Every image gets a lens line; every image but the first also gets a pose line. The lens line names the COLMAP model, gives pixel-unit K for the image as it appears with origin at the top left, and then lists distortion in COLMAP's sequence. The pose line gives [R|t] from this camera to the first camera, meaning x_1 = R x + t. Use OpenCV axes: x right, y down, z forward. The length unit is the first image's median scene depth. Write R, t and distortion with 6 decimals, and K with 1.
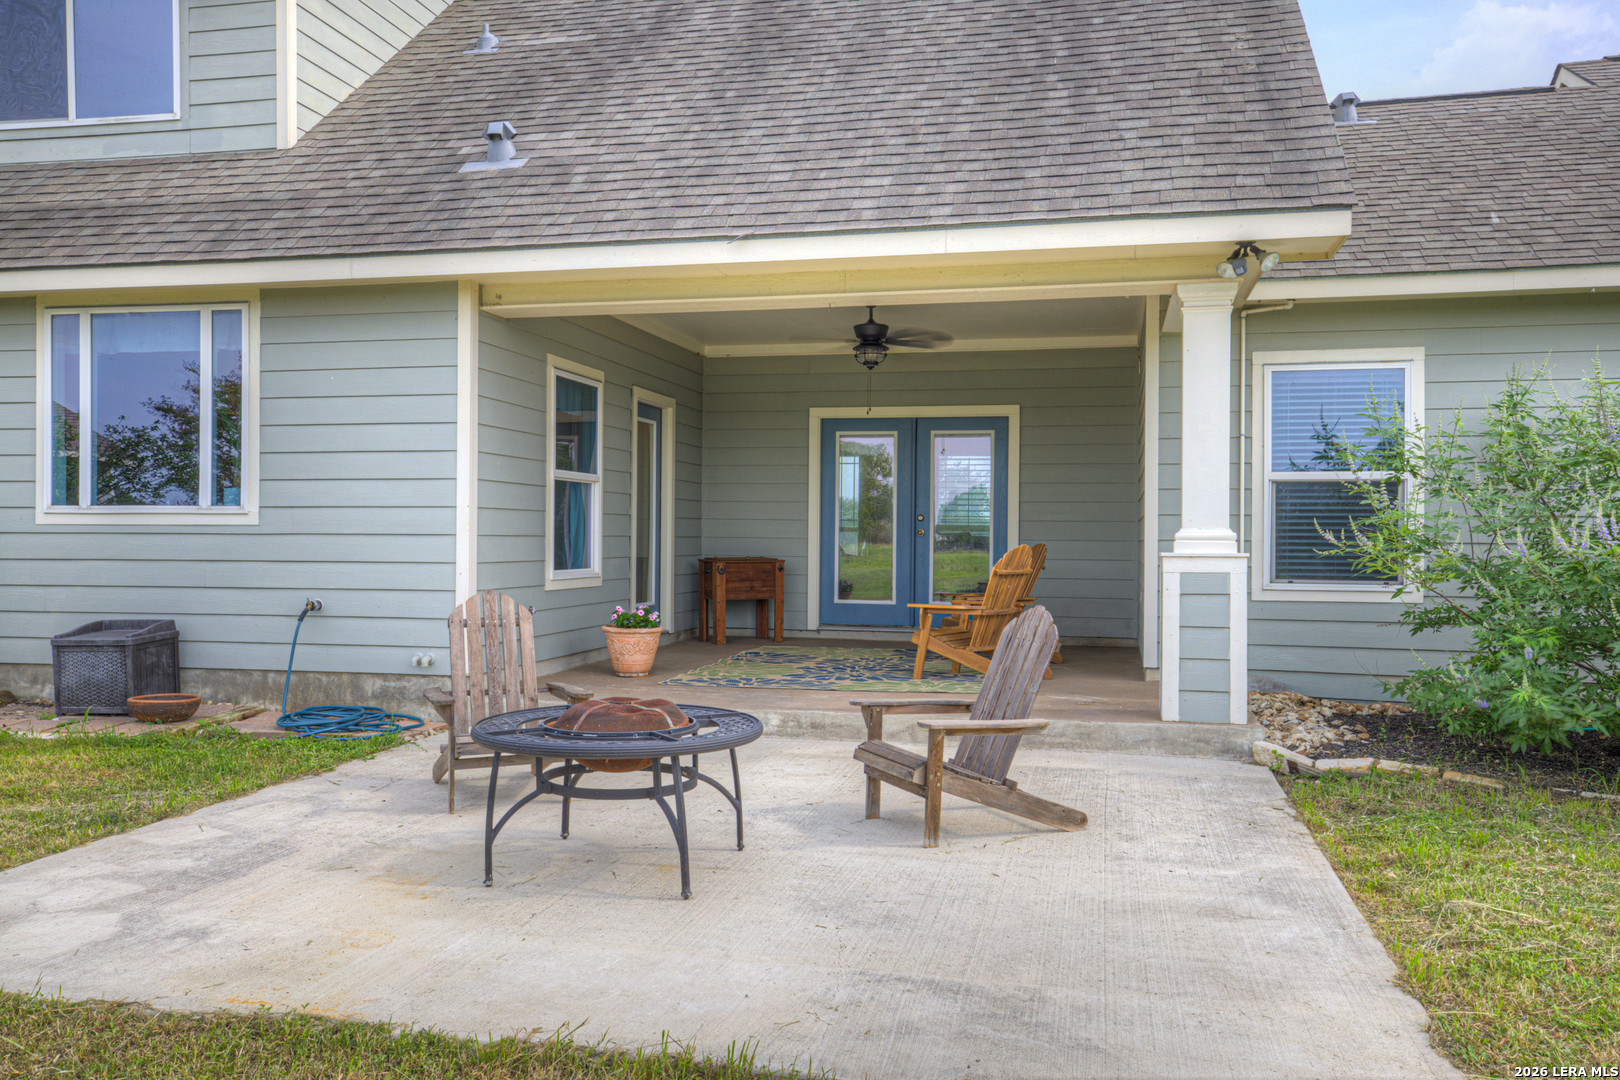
lens RADIAL K [[1336.6, 0, 810.0], [0, 1336.6, 540.0], [0, 0, 1]] dist [0.001811, -0.000612]
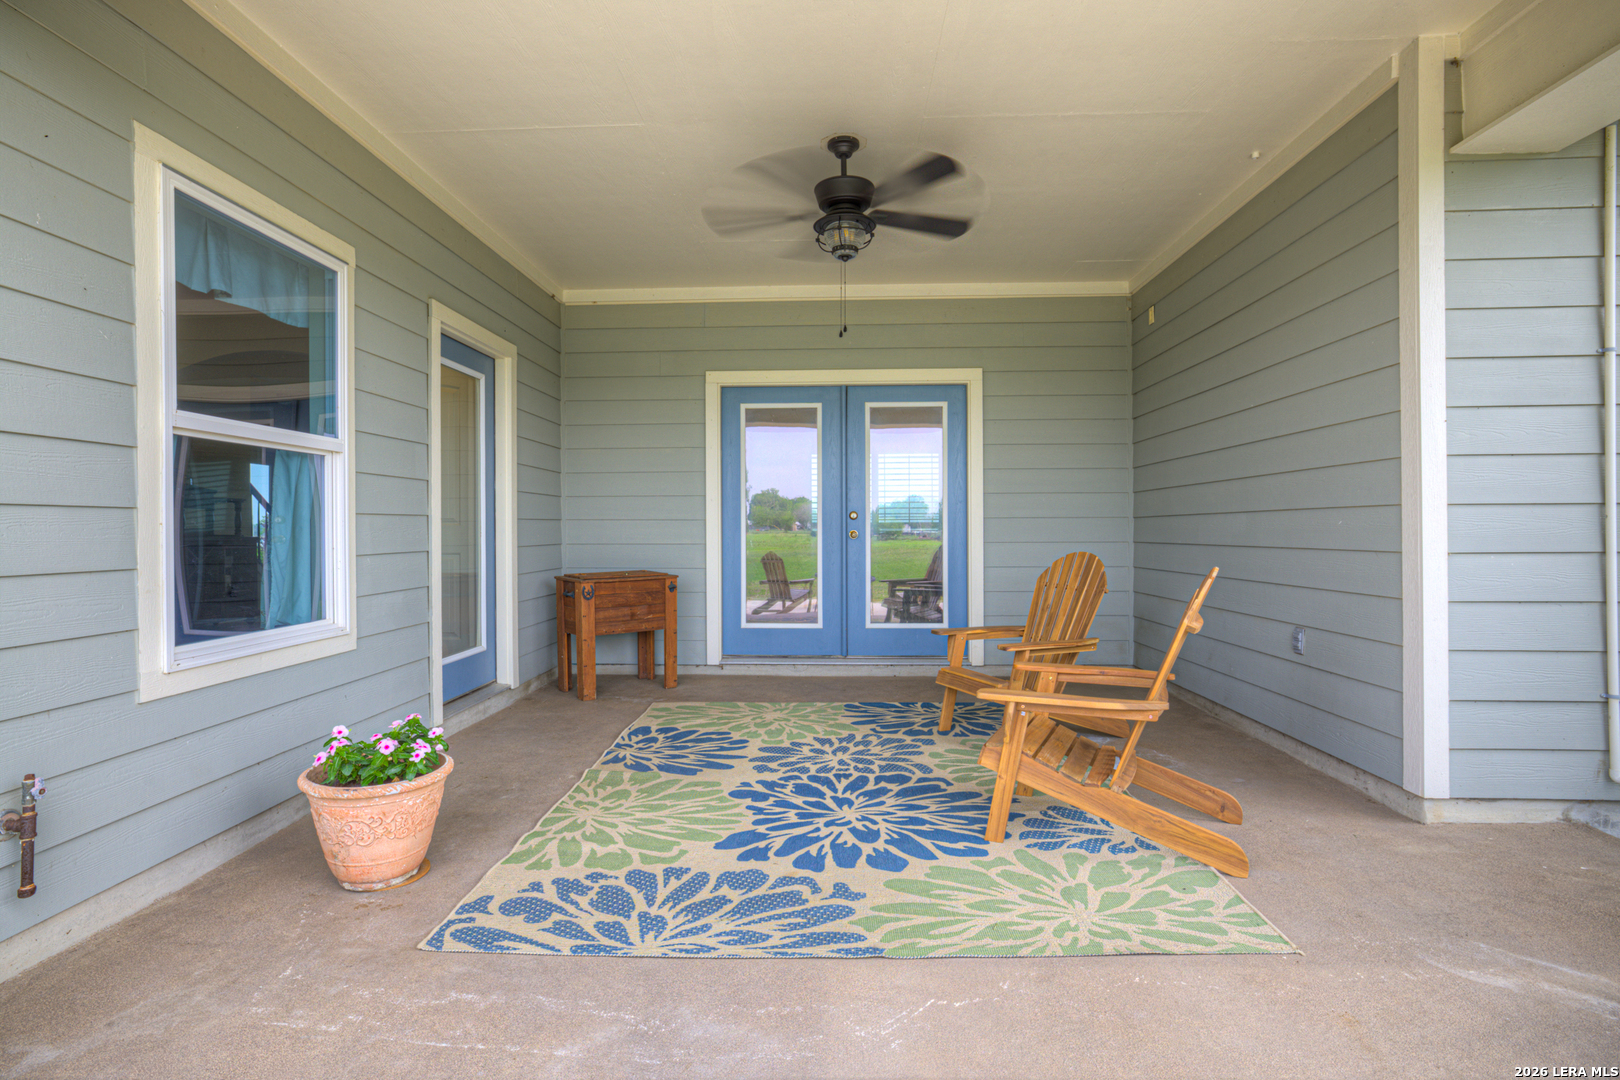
lens RADIAL K [[792.8, 0, 791.0], [0, 792.8, 534.3], [0, 0, 1]] dist [0.000054, 0.000073]
pose [[0.984202, -0.013567, 0.176530, -0.042669], [0.012300, 0.999890, 0.008268, -0.012724], [-0.176622, -0.005966, 0.984261, 0.705560]]
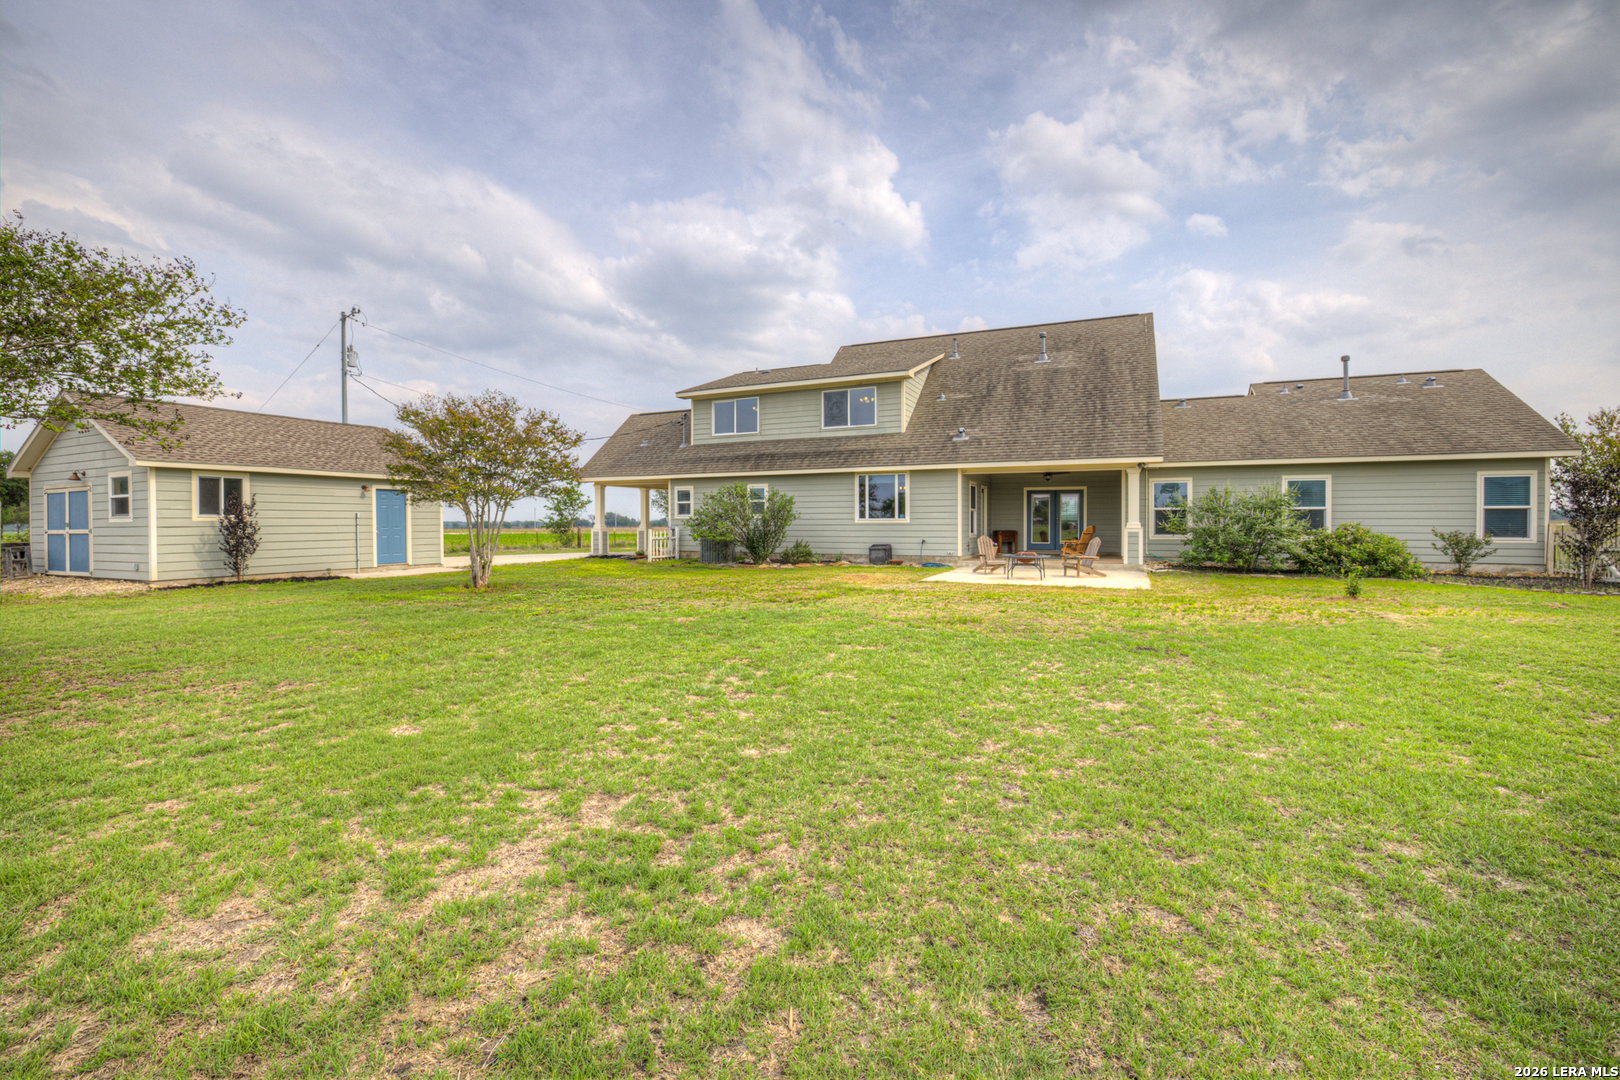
lens RADIAL K [[679.5, 0, 811.5], [0, 679.5, 528.0], [0, 0, 1]] dist [-0.065011, 0.026709]
pose [[0.978132, -0.006167, -0.207895, -0.227724], [0.007343, 0.999961, 0.004886, -0.006140], [0.207856, -0.006305, 0.978139, -1.094288]]
